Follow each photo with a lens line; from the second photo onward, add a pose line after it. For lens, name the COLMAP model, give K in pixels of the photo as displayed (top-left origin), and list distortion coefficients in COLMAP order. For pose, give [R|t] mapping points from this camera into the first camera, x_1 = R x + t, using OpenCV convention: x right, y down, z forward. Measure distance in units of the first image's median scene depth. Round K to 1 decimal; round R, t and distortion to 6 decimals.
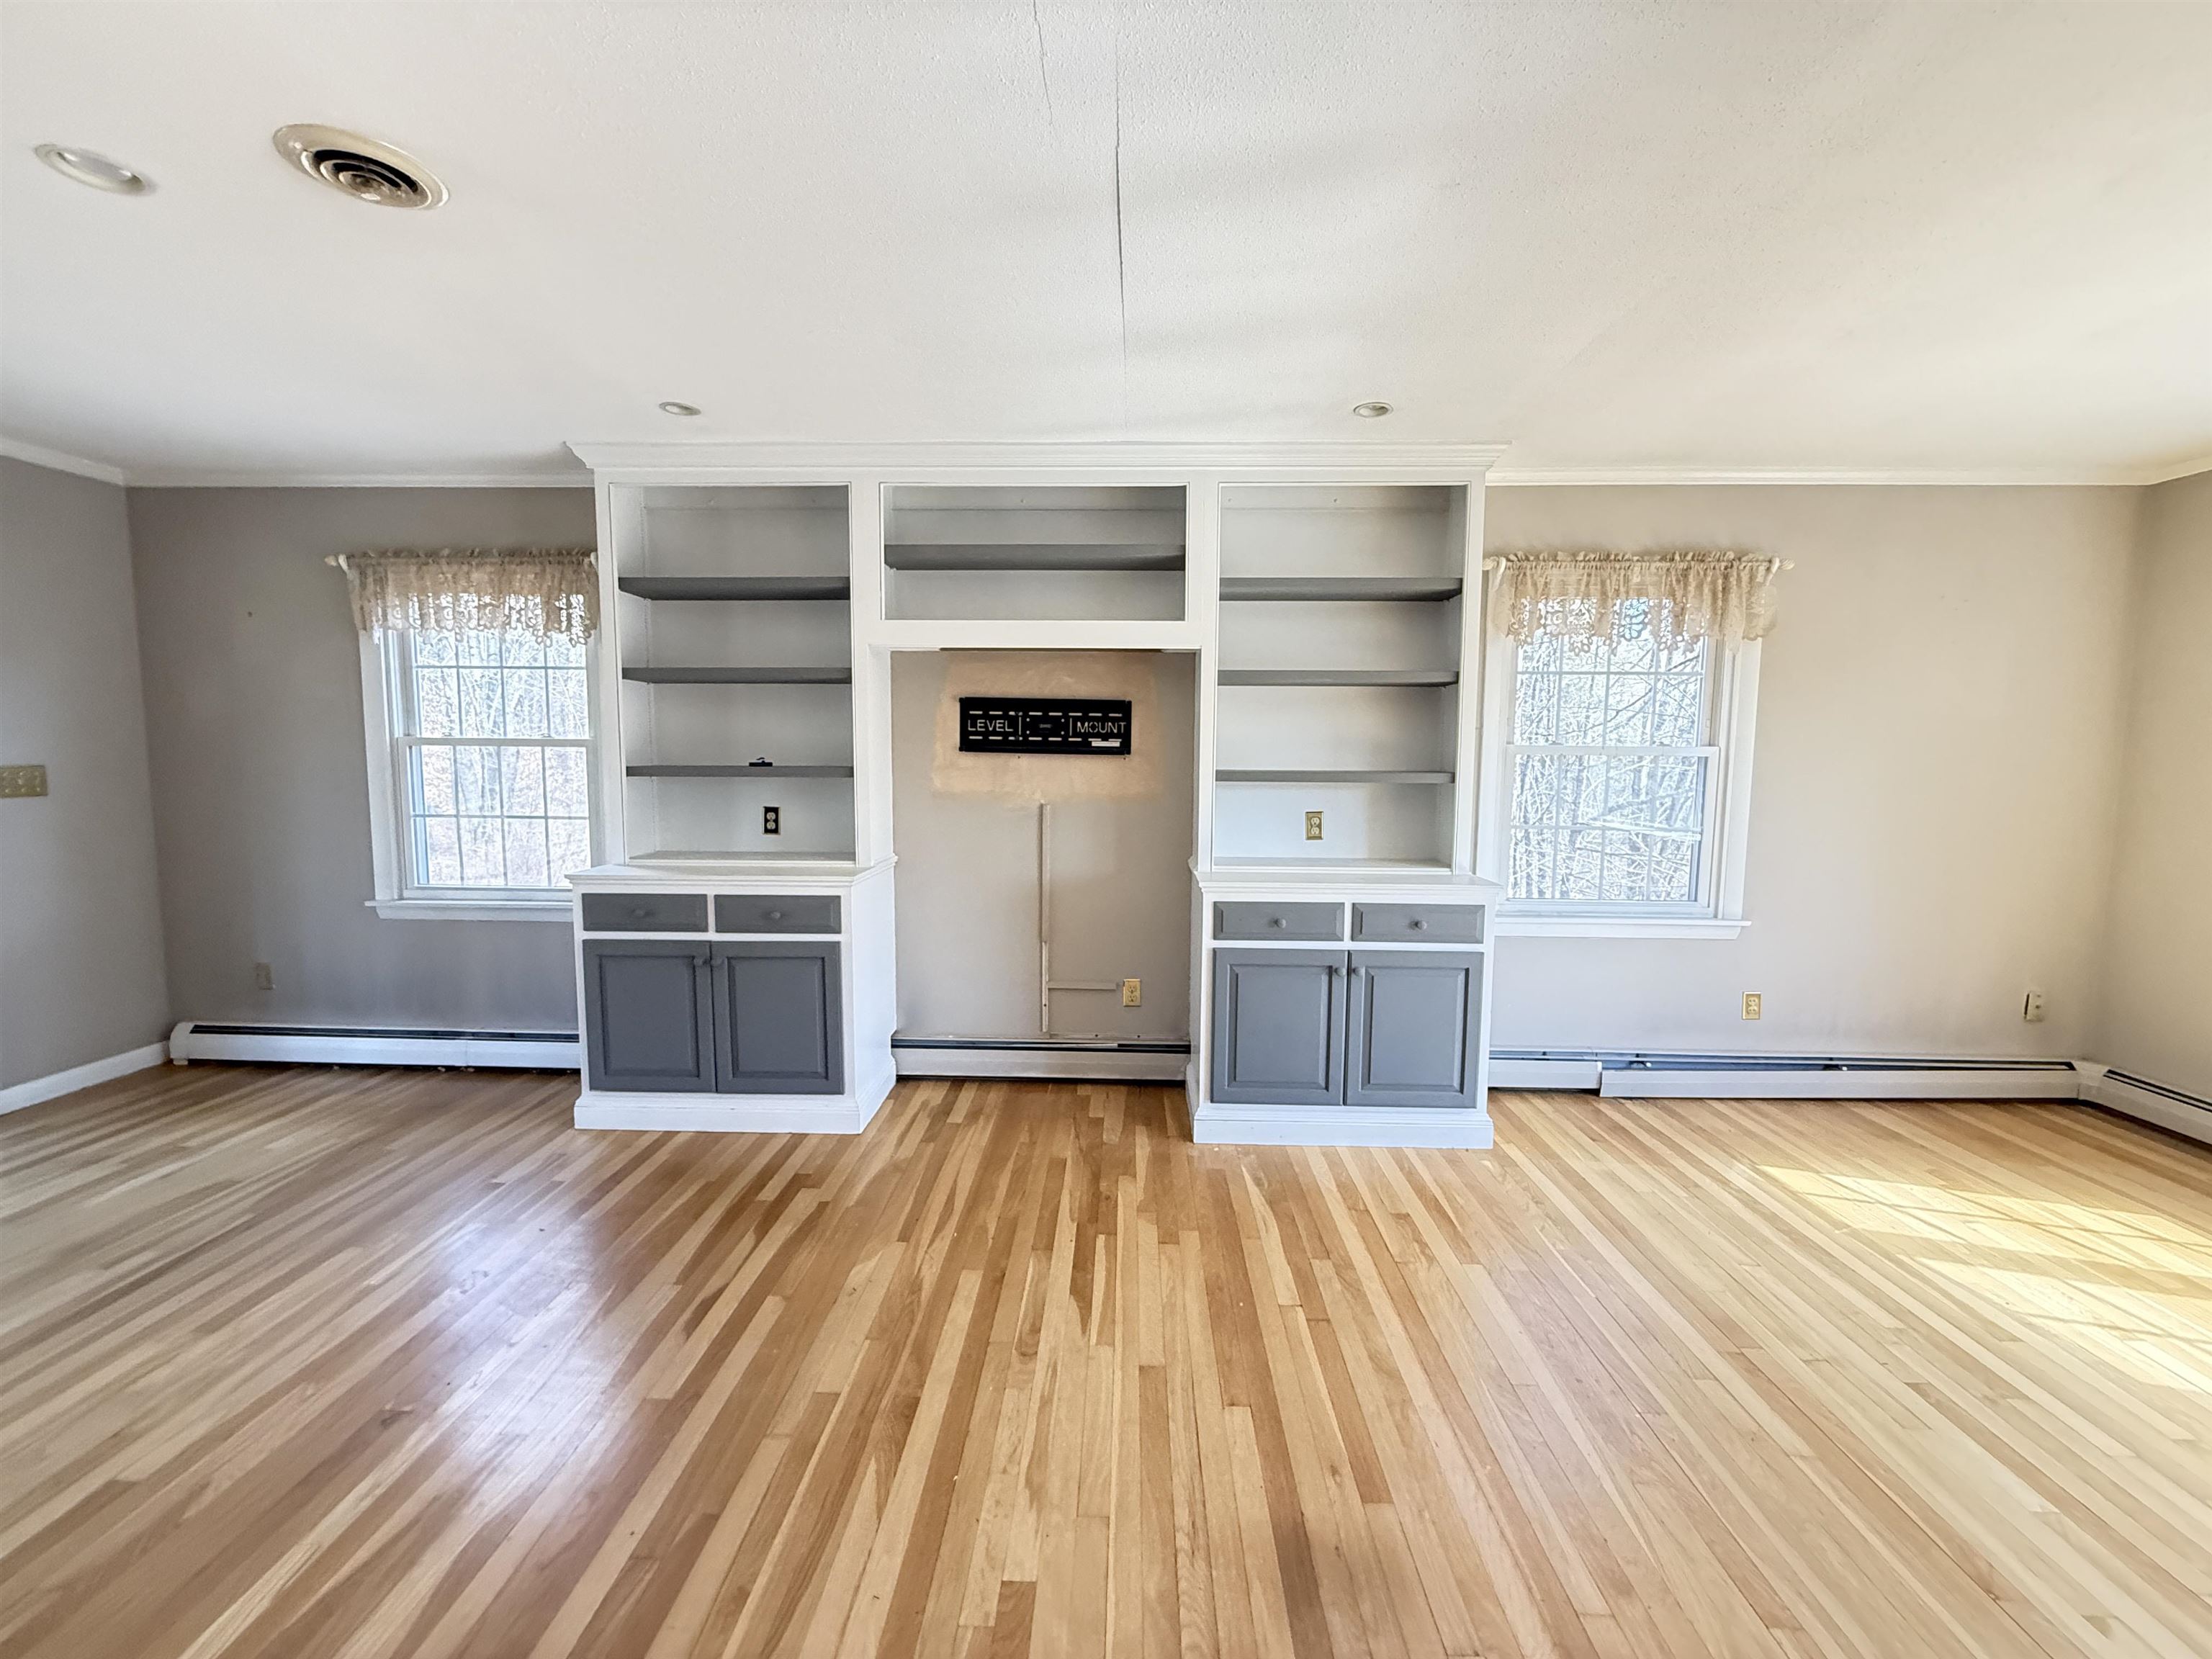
lens RADIAL K [[882.3, 0, 1106.0], [0, 882.3, 829.5], [0, 0, 1]] dist [0.000451, 0.000223]
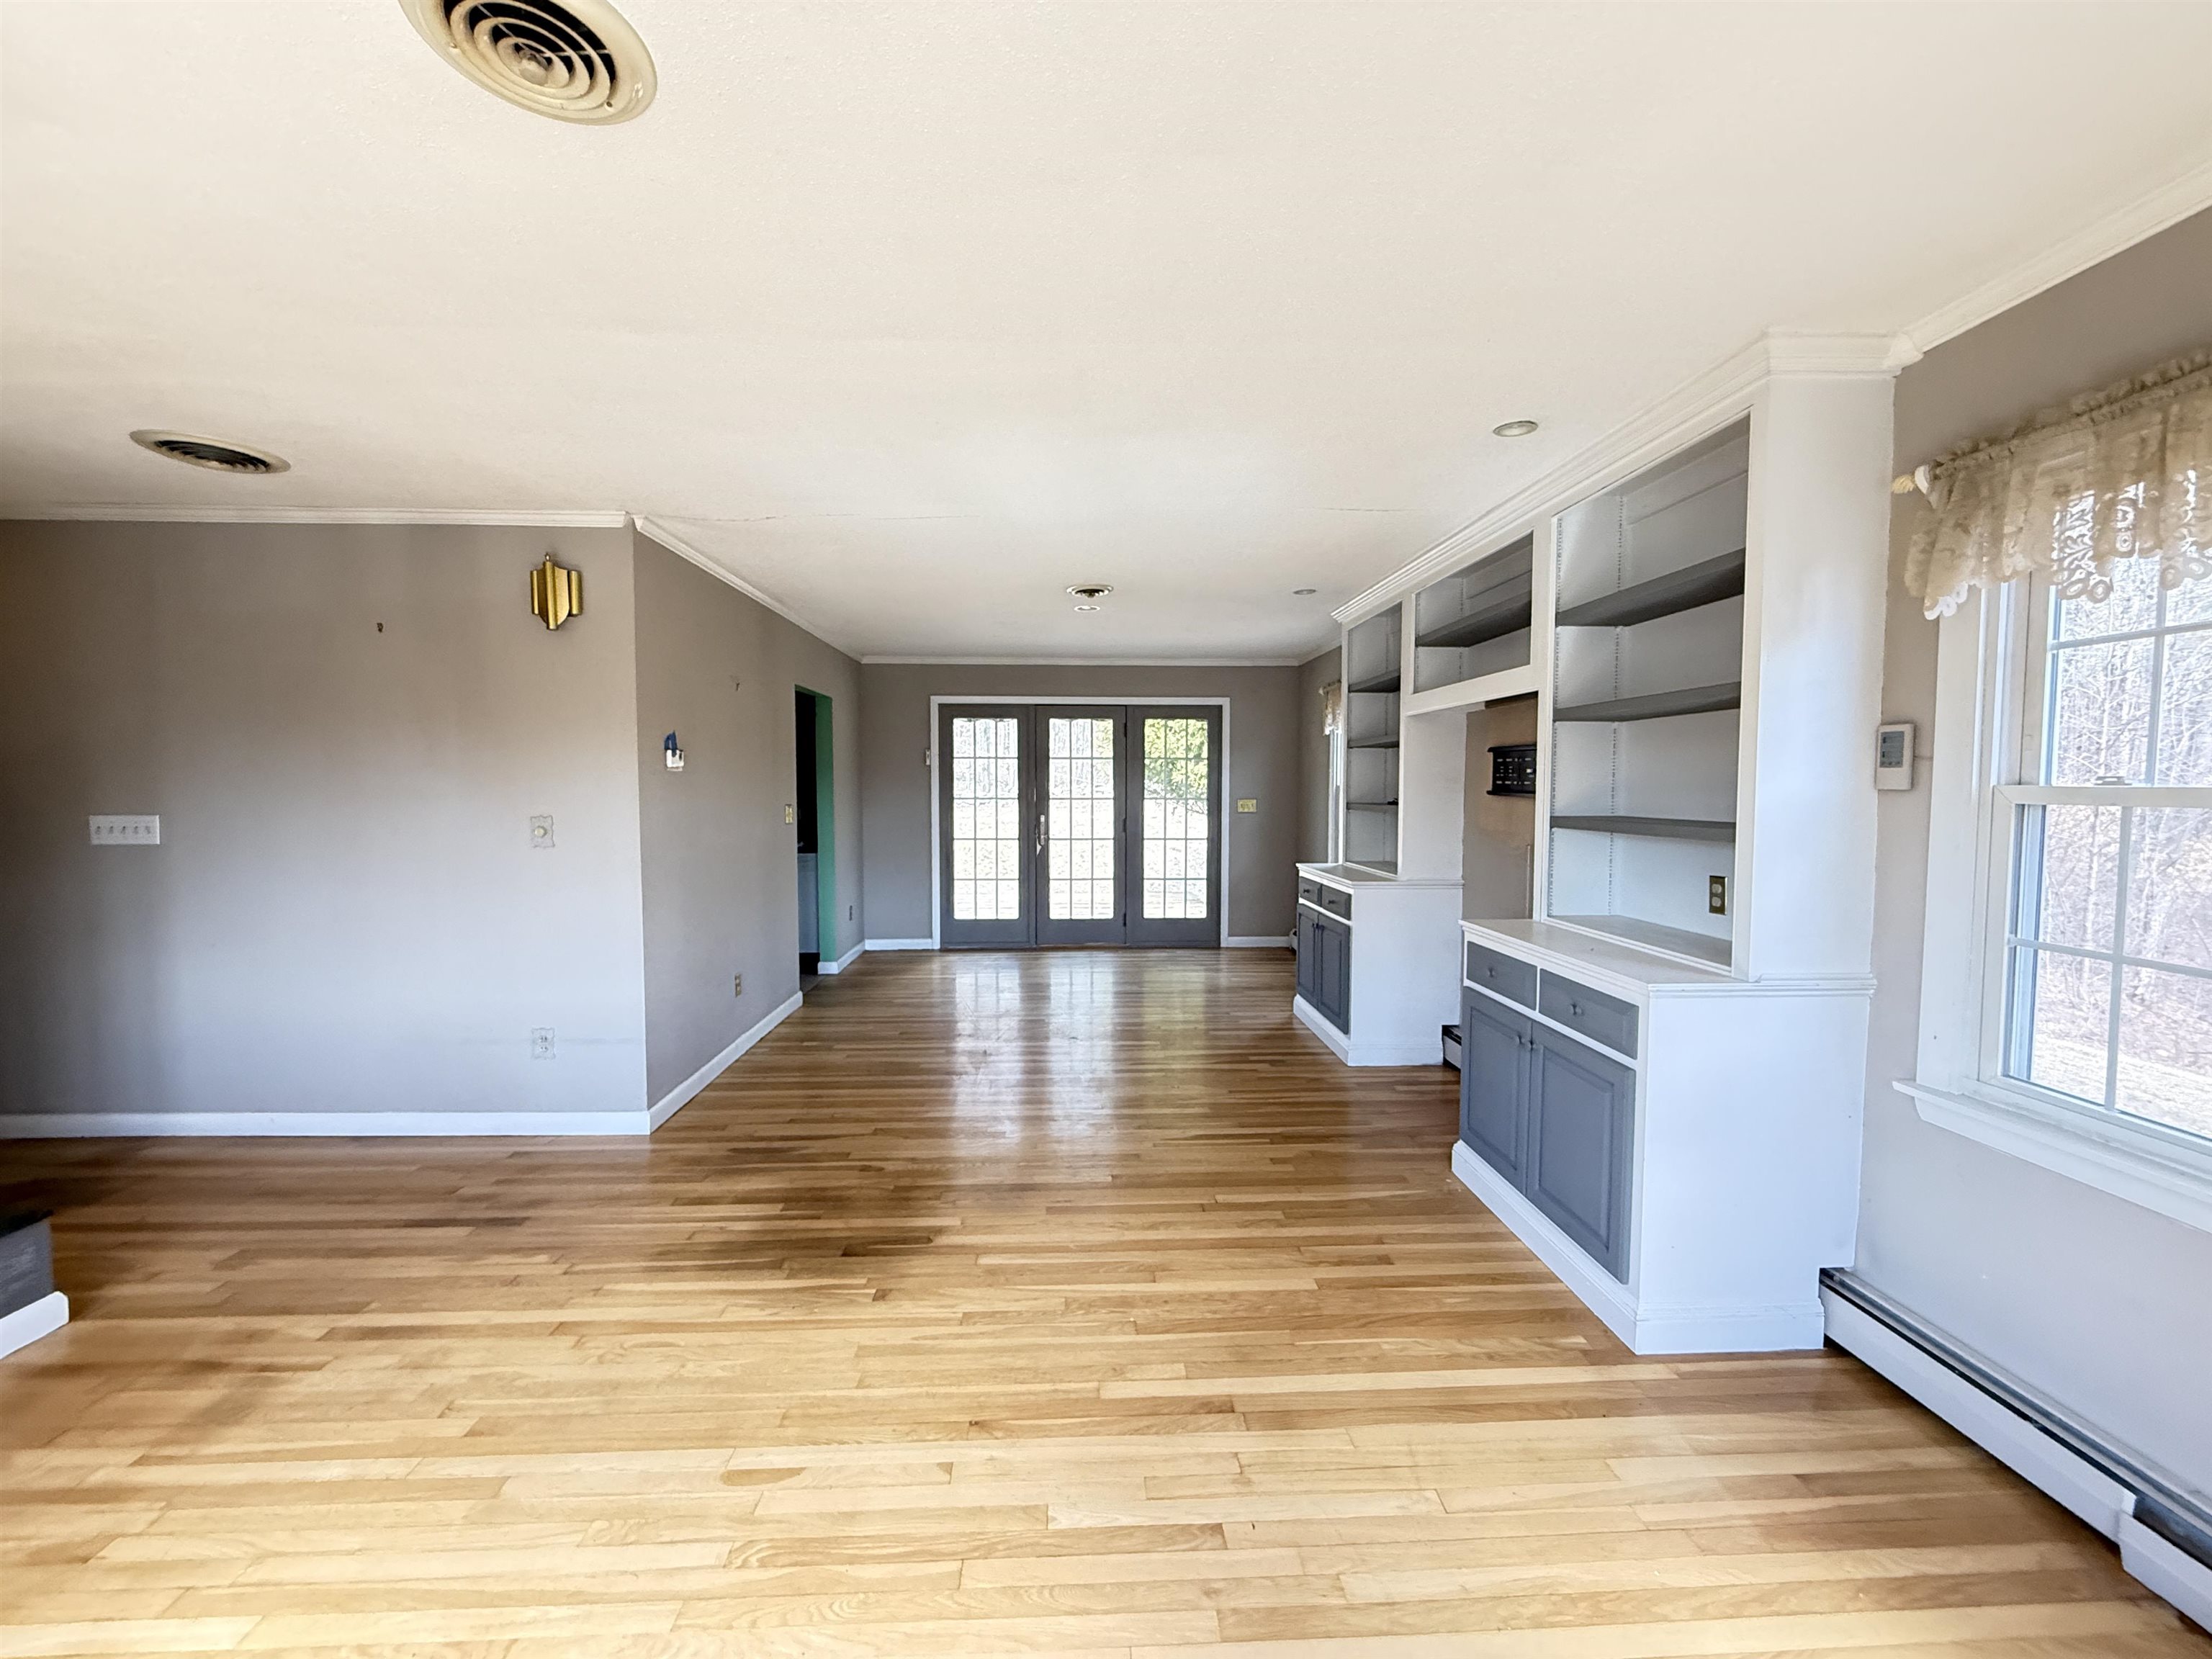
lens RADIAL K [[882.0, 0, 1103.1], [0, 882.0, 828.0], [0, 0, 1]] dist [-0.002097, -0.000464]
pose [[0.088071, 0.047509, -0.994981, 1.120048], [-0.102610, 0.993981, 0.038378, -0.044675], [0.990815, 0.098715, 0.092415, 0.480125]]
